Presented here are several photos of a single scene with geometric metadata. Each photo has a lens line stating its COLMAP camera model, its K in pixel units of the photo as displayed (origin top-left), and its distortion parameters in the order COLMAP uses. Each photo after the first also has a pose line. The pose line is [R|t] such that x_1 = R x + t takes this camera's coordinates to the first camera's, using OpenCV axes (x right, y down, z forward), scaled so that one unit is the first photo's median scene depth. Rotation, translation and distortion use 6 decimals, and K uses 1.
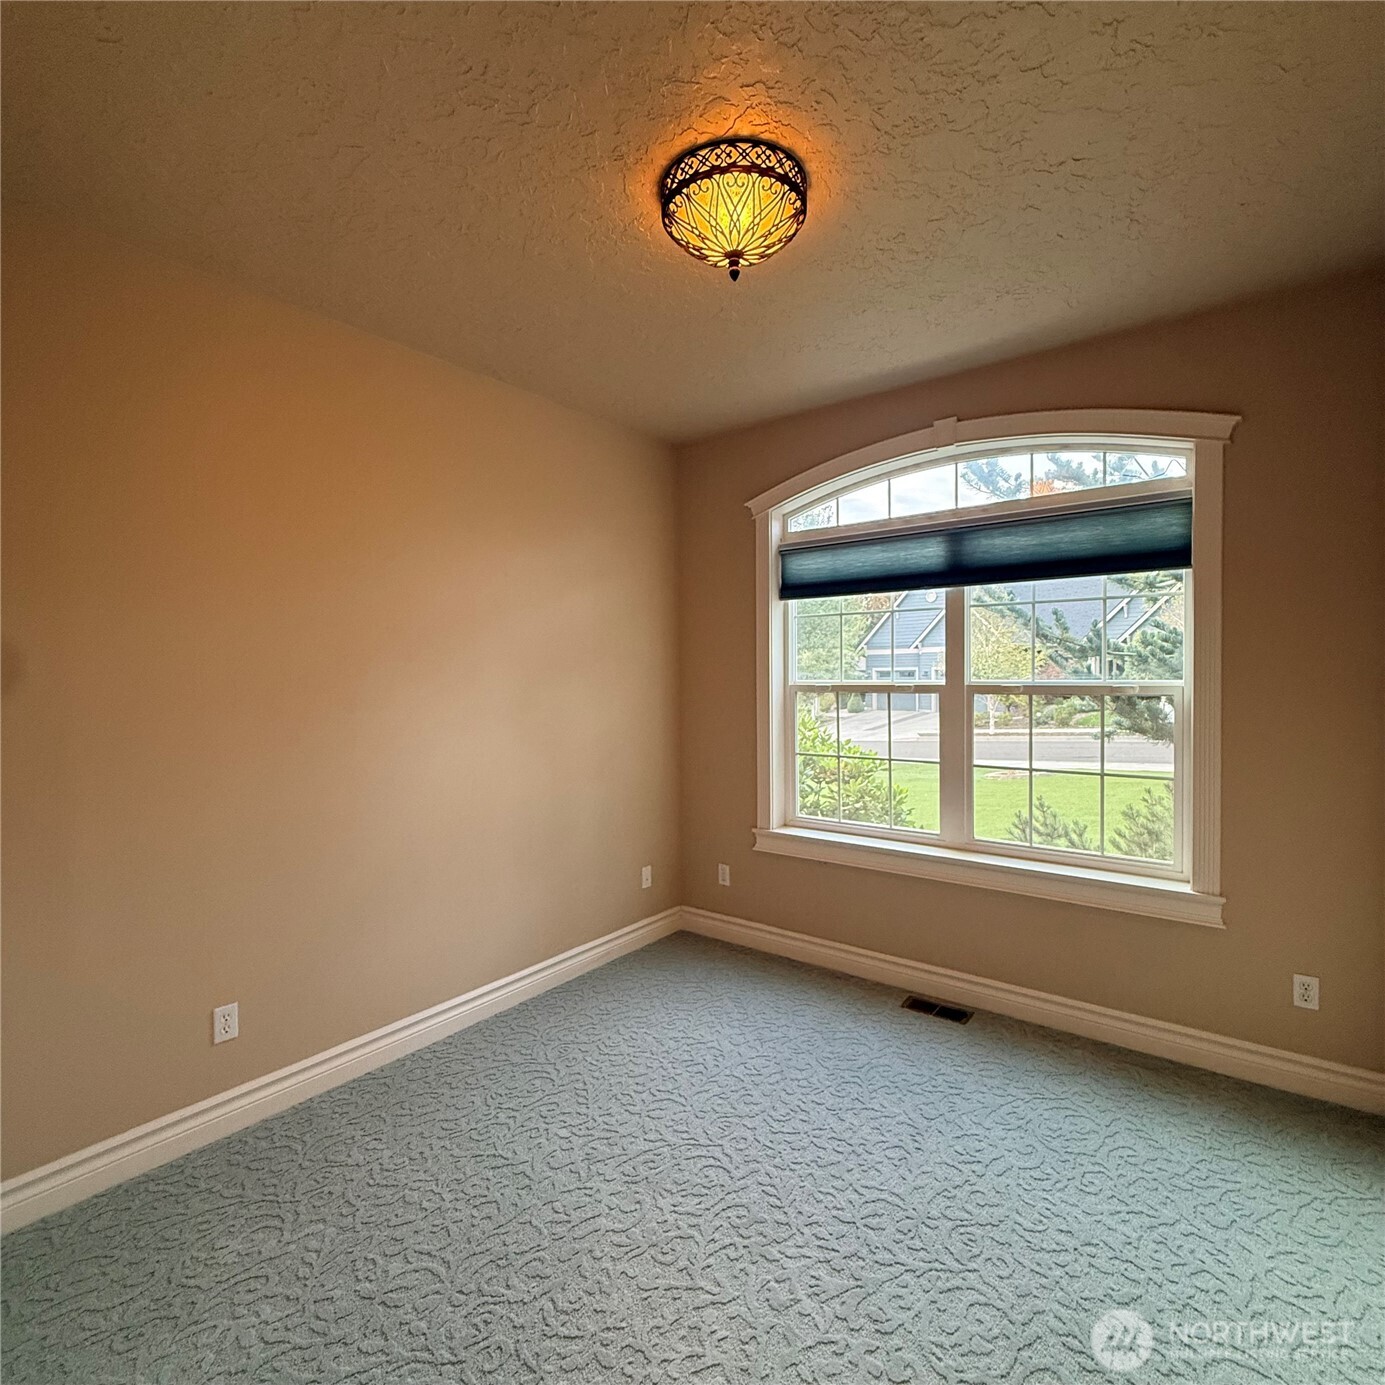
lens RADIAL K [[712.2, 0, 692.5], [0, 712.2, 692.5], [0, 0, 1]] dist [-0.024032, -0.001211]
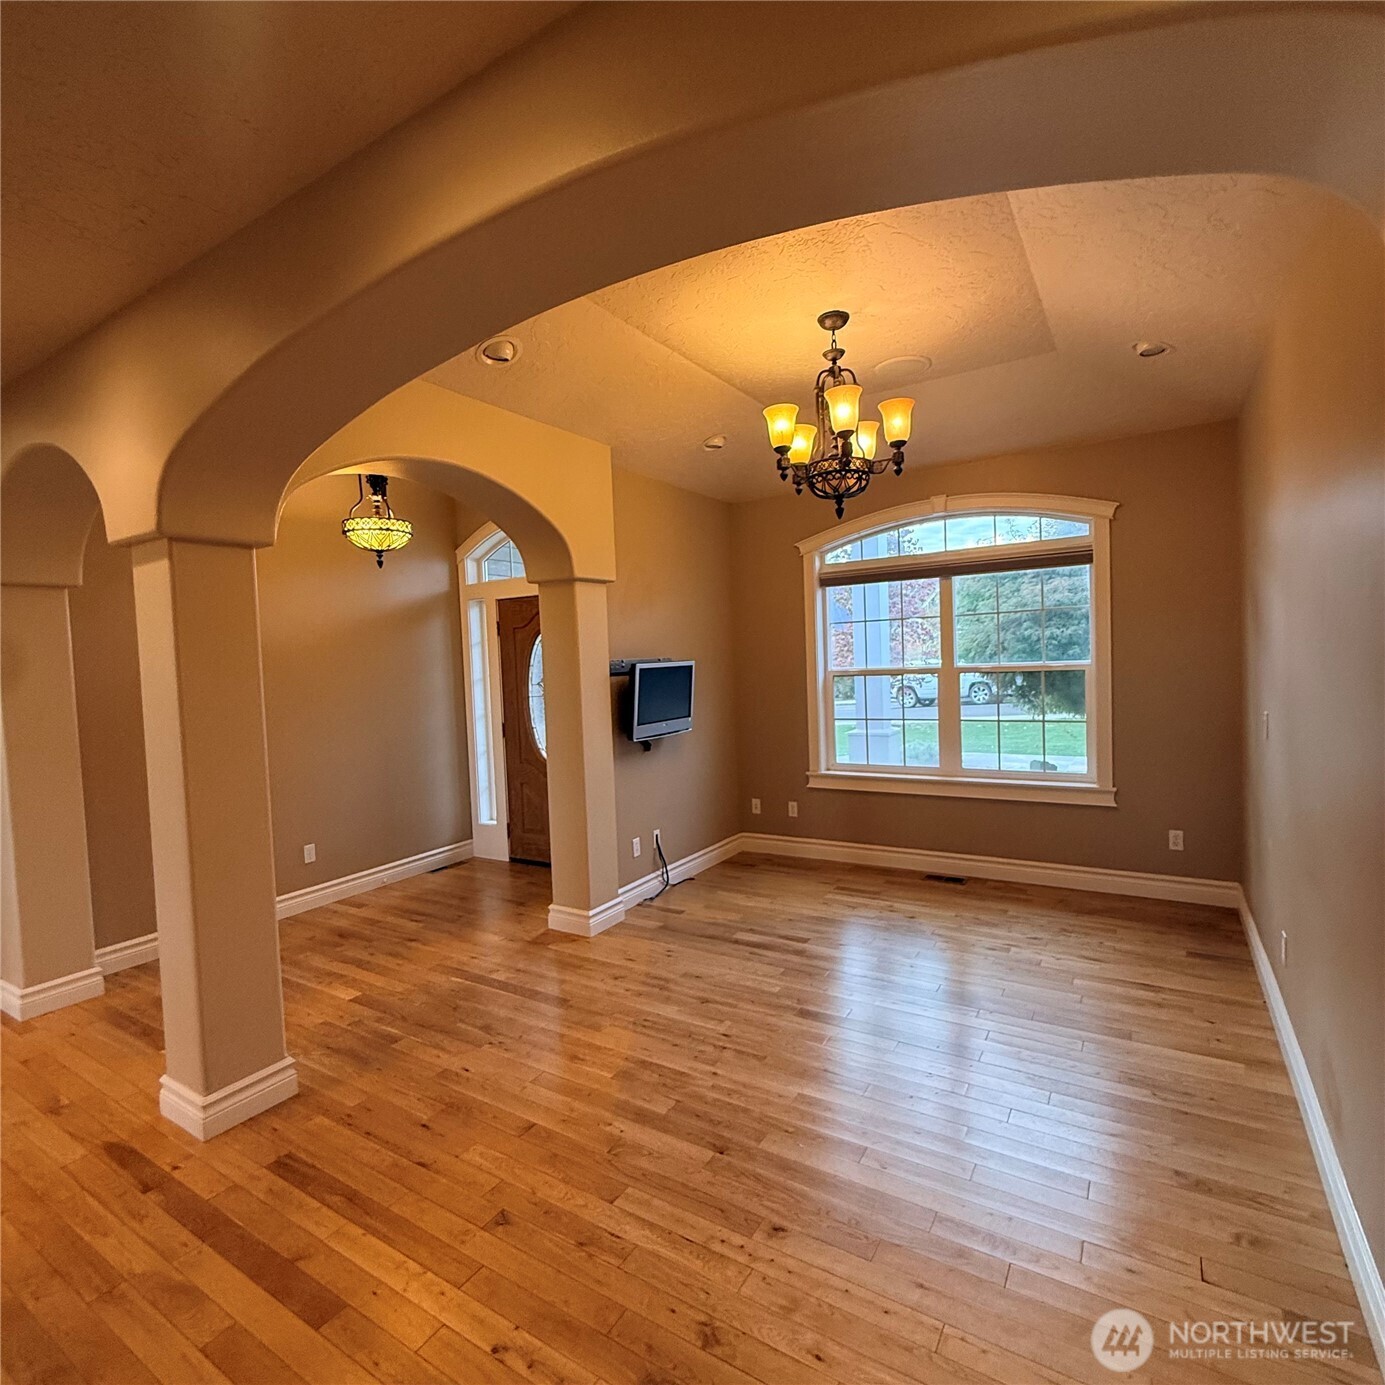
lens RADIAL K [[740.1, 0, 692.5], [0, 740.1, 692.5], [0, 0, 1]] dist [0.006175, 0.000398]
pose [[0.994921, -0.032906, 0.095130, -0.281968], [0.031187, 0.999323, 0.019496, -0.004915], [-0.095707, -0.016430, 0.995274, -0.459142]]
